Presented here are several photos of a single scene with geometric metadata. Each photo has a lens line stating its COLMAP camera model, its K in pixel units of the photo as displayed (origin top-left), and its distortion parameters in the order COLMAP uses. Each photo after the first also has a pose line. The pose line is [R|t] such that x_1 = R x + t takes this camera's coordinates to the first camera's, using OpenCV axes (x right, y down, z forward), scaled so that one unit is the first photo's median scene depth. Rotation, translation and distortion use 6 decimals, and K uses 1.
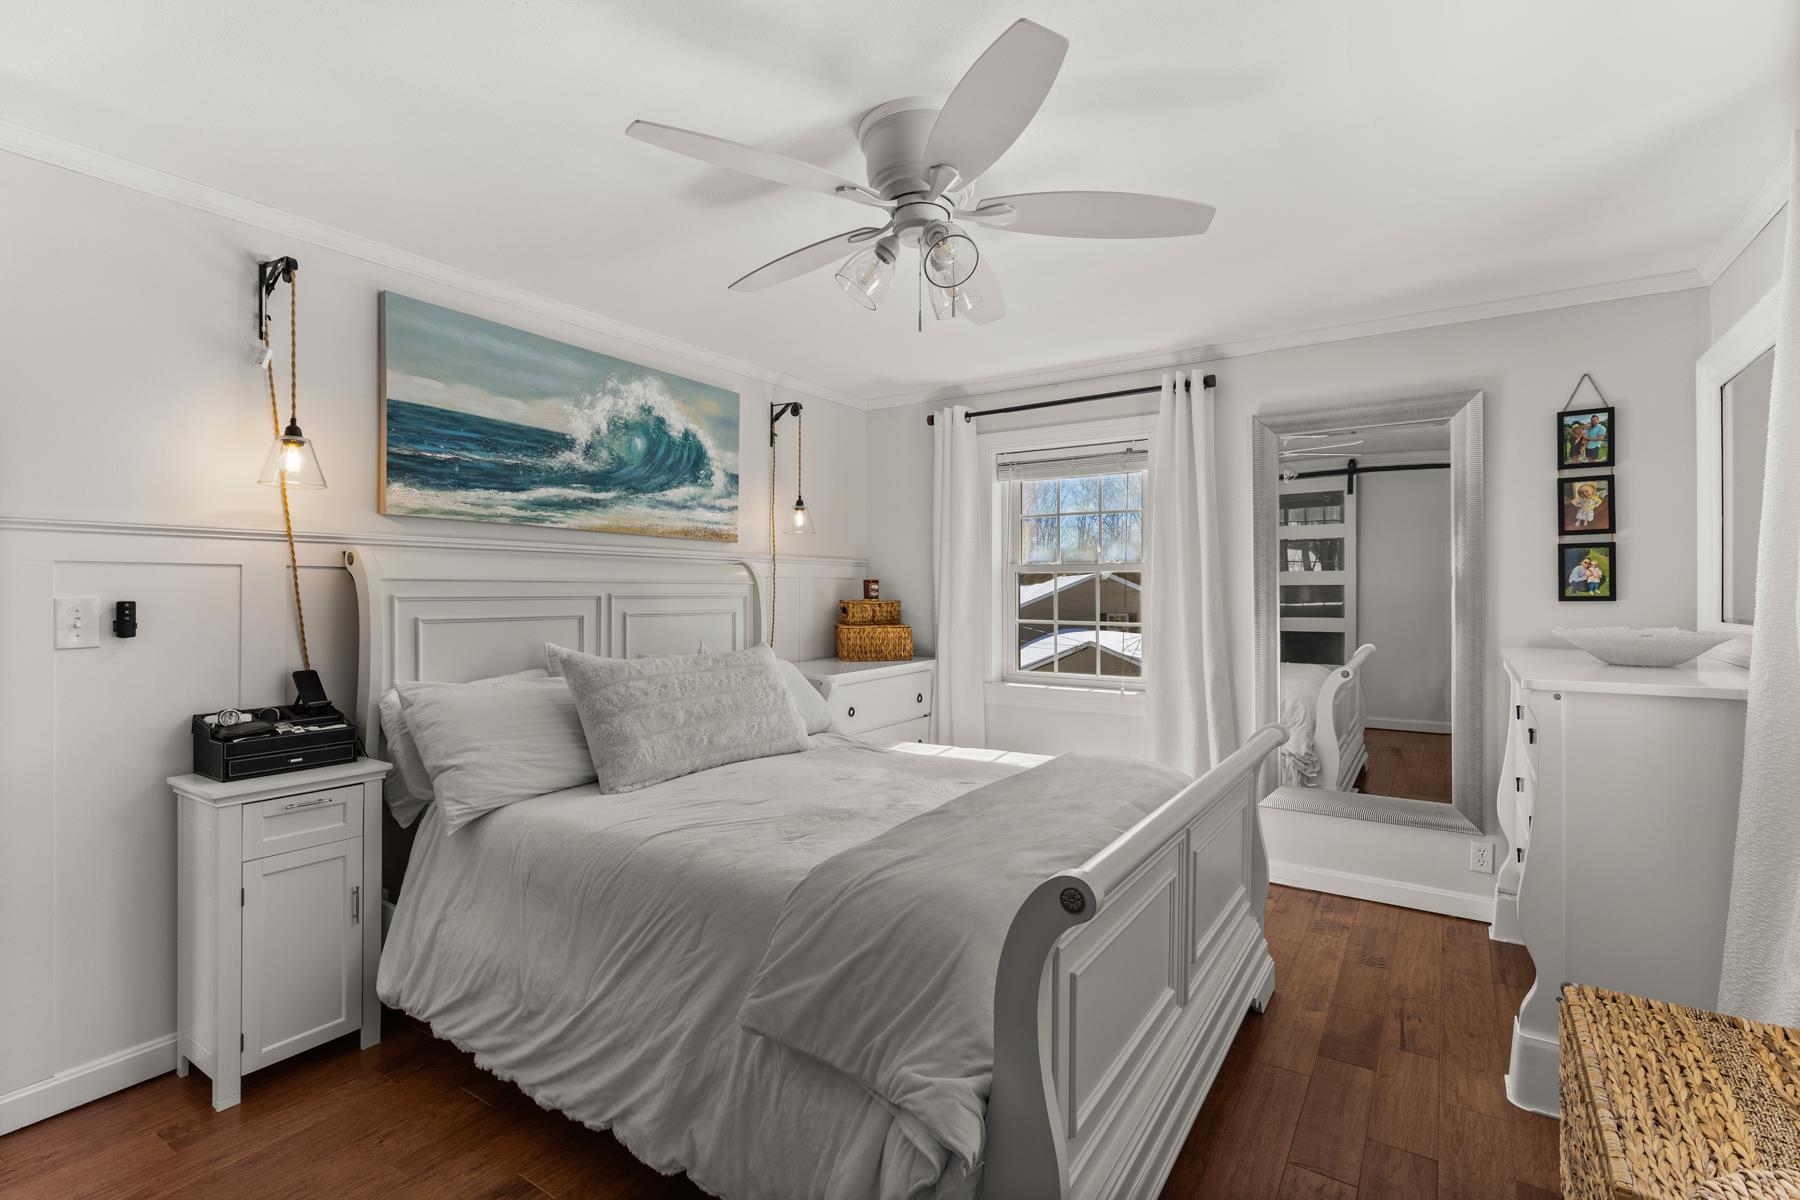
lens RADIAL K [[820.9, 0, 888.8], [0, 820.9, 588.8], [0, 0, 1]] dist [0.005739, 0.000733]
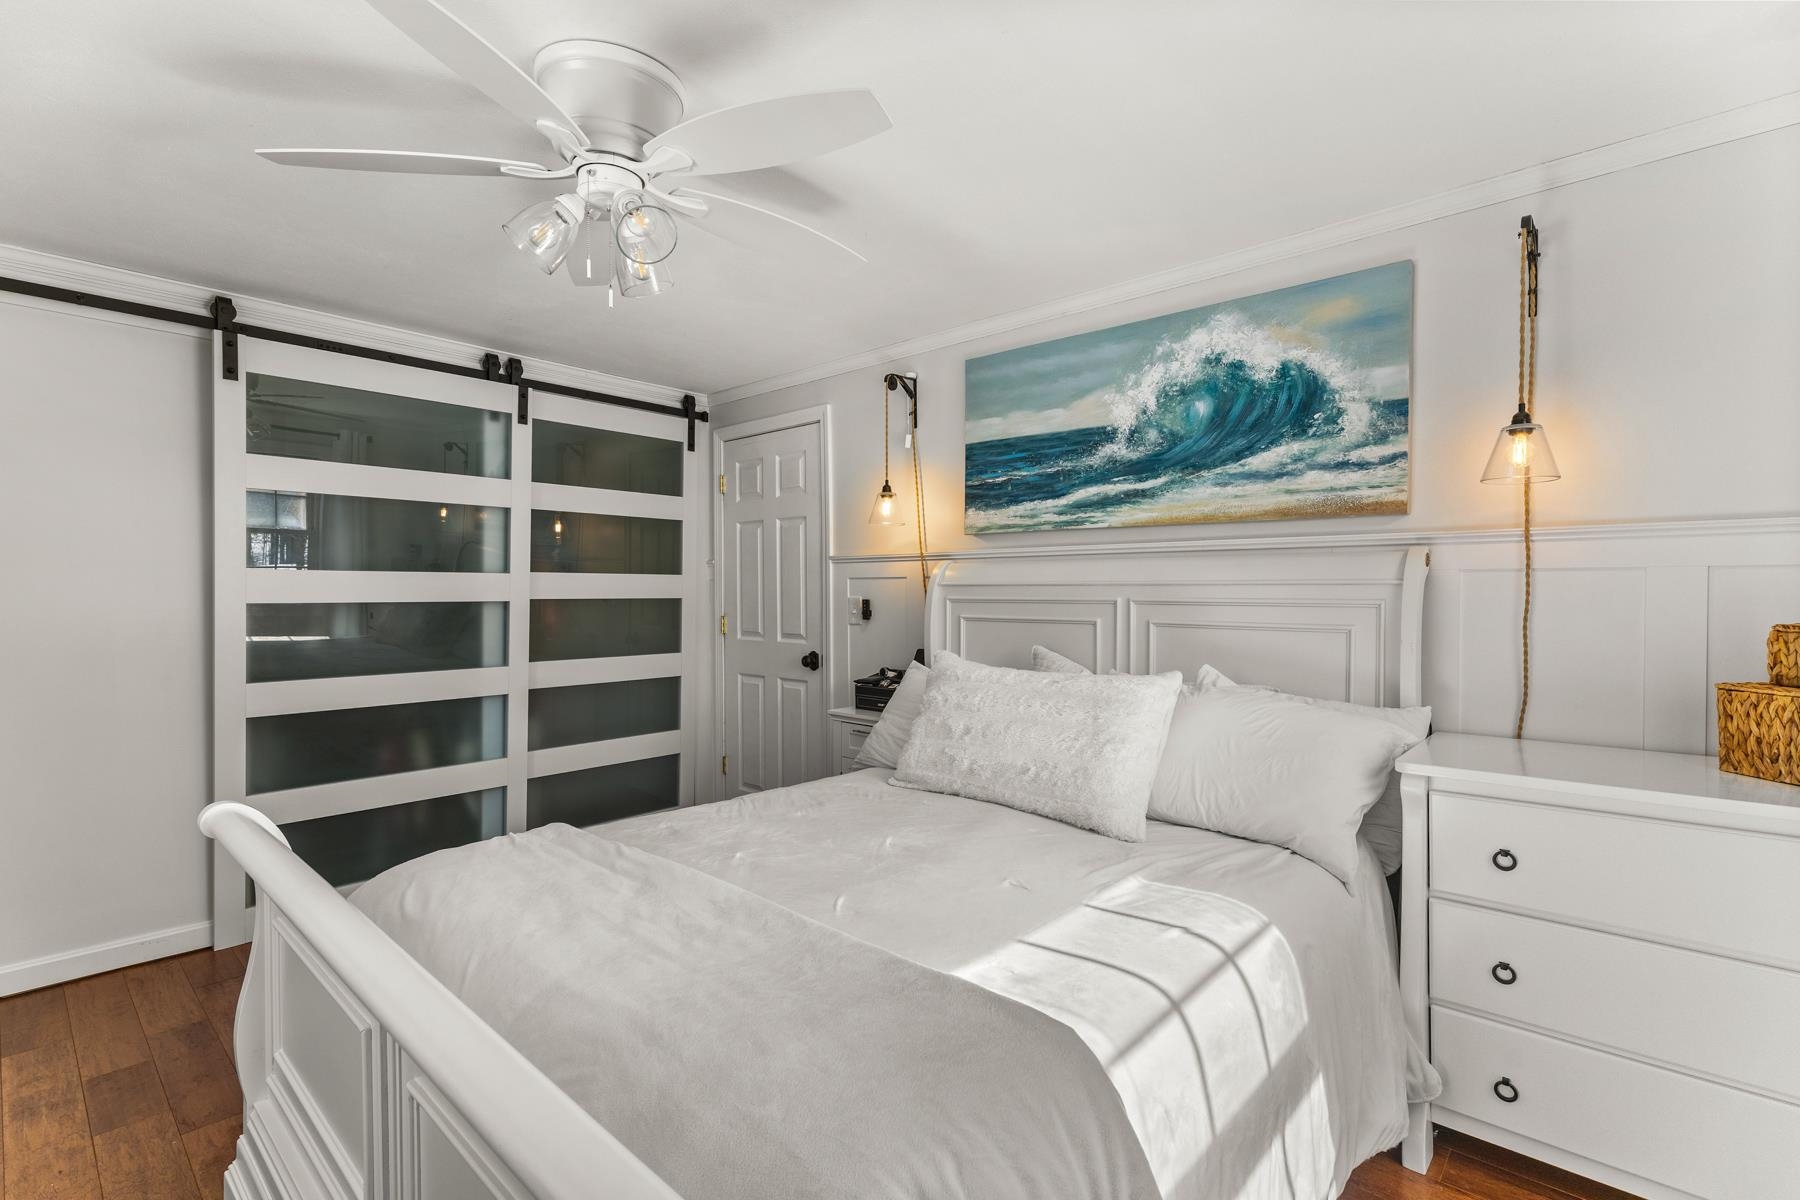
lens RADIAL K [[820.9, 0, 886.5], [0, 820.9, 597.1], [0, 0, 1]] dist [0.005739, 0.000733]
pose [[-0.141506, 0.005189, -0.989924, 0.527596], [0.000635, 0.999987, 0.005151, 0.000251], [0.989937, 0.000100, -0.141508, 0.828580]]
